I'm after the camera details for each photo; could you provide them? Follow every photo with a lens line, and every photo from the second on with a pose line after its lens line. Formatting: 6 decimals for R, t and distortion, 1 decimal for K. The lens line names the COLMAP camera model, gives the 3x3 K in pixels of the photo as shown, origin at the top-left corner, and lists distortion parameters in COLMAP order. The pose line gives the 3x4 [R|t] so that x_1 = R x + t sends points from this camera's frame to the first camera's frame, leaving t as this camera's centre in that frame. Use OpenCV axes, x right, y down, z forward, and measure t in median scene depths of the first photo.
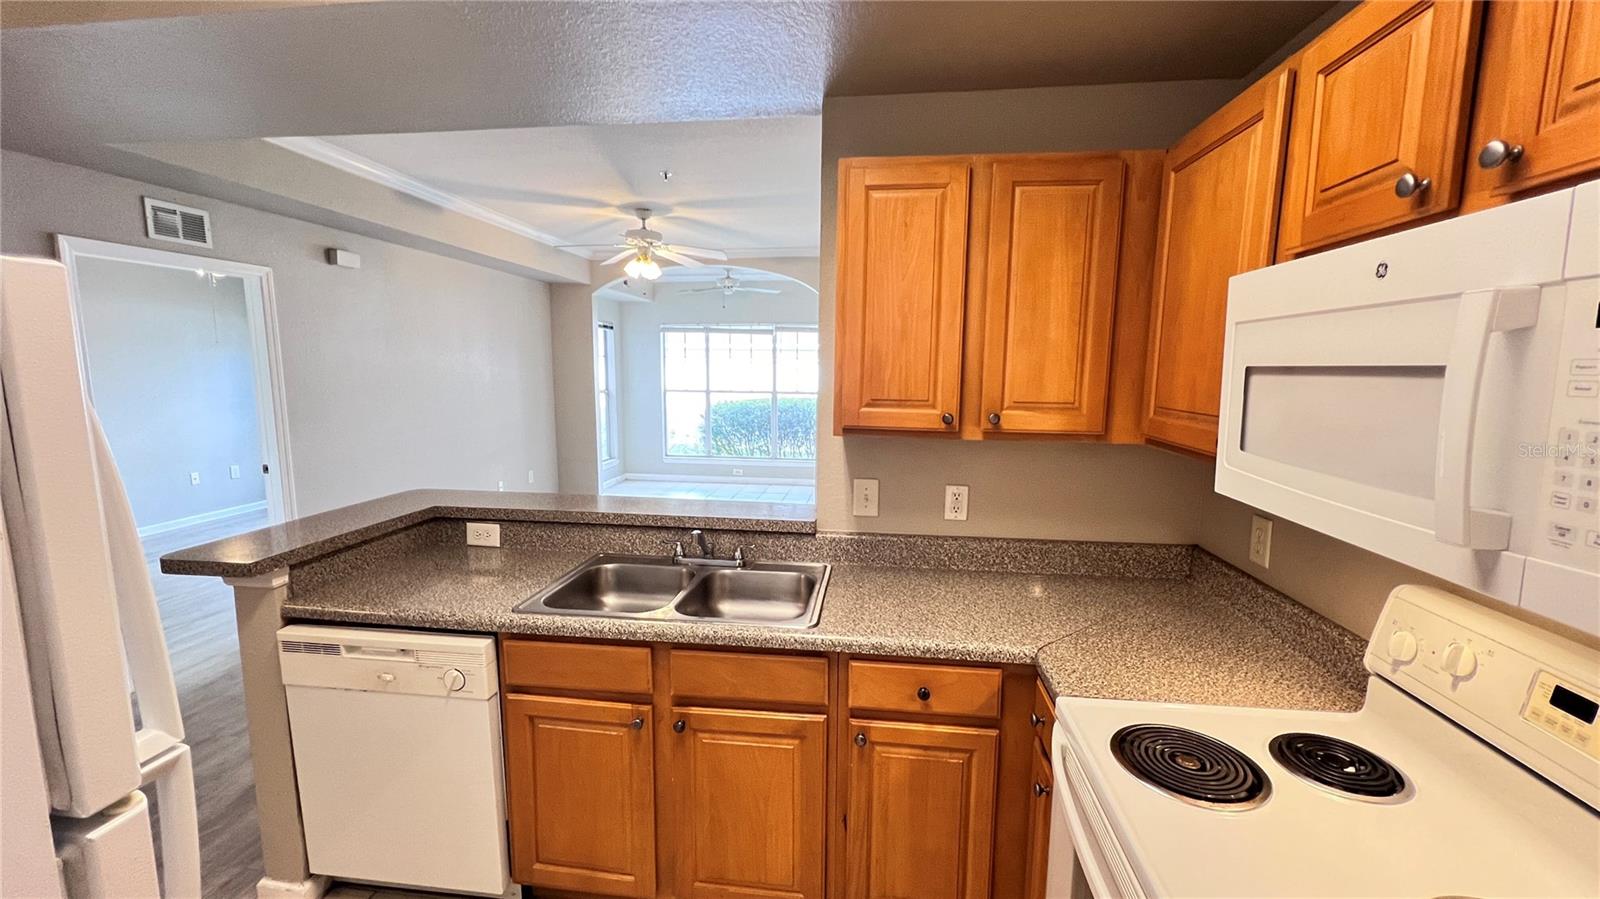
lens RADIAL K [[639.3, 0, 800.6], [0, 639.3, 453.2], [0, 0, 1]] dist [0.001651, 0.000040]
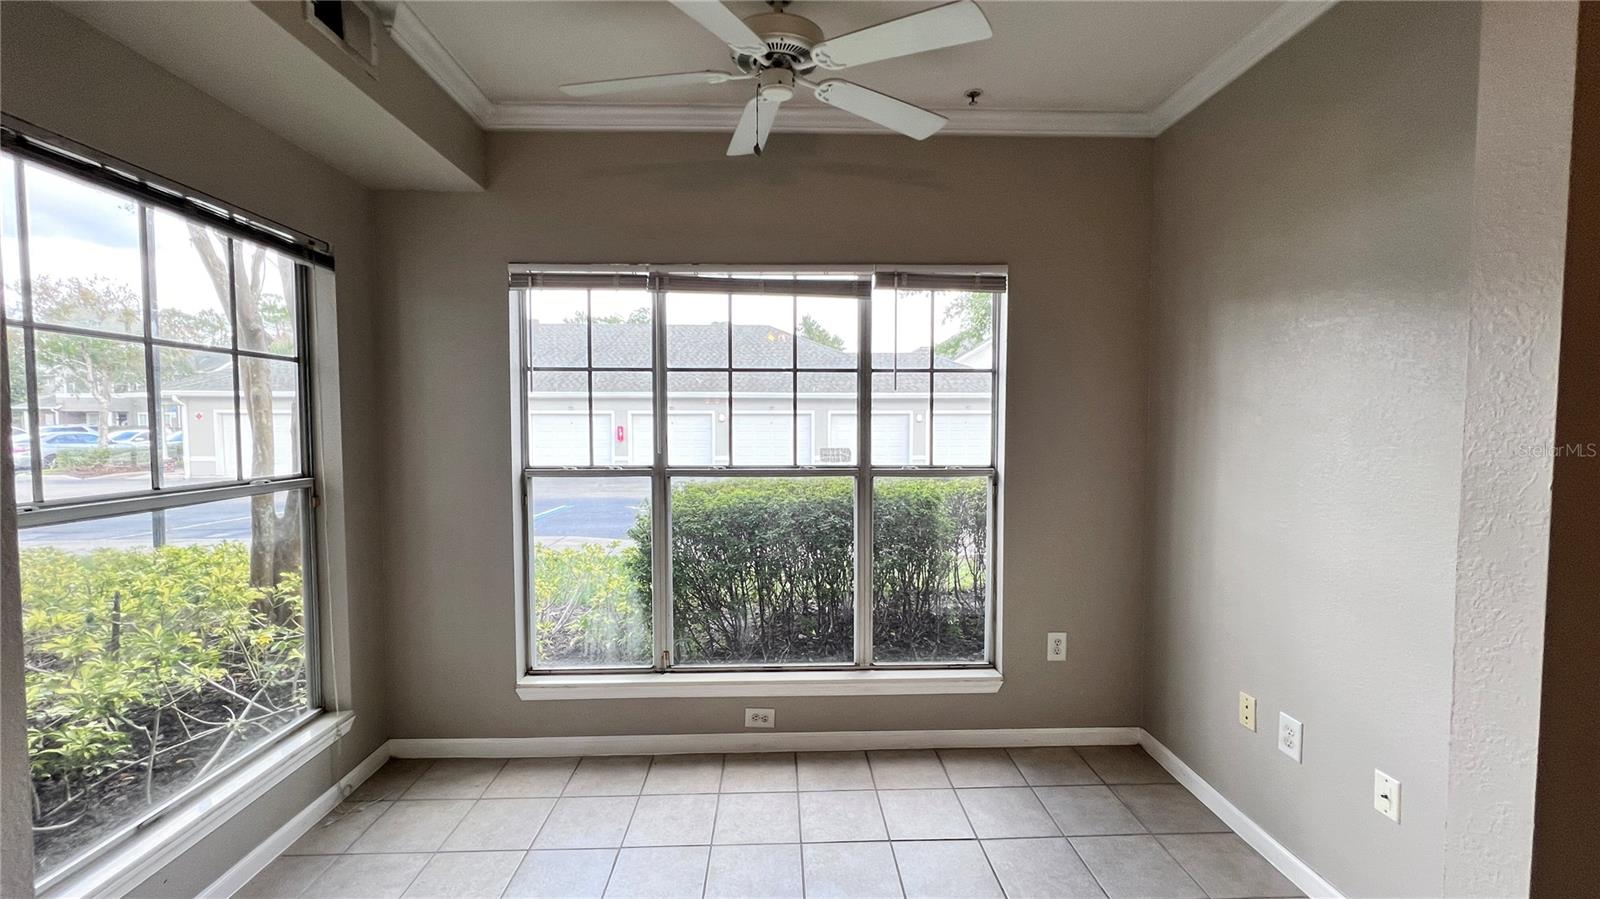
lens RADIAL K [[639.3, 0, 800.6], [0, 639.3, 453.2], [0, 0, 1]] dist [0.001651, 0.000040]
pose [[0.986454, -0.016044, 0.163252, -0.129999], [0.029835, 0.996154, -0.082379, -0.078823], [-0.161302, 0.086134, 0.983139, 0.677247]]
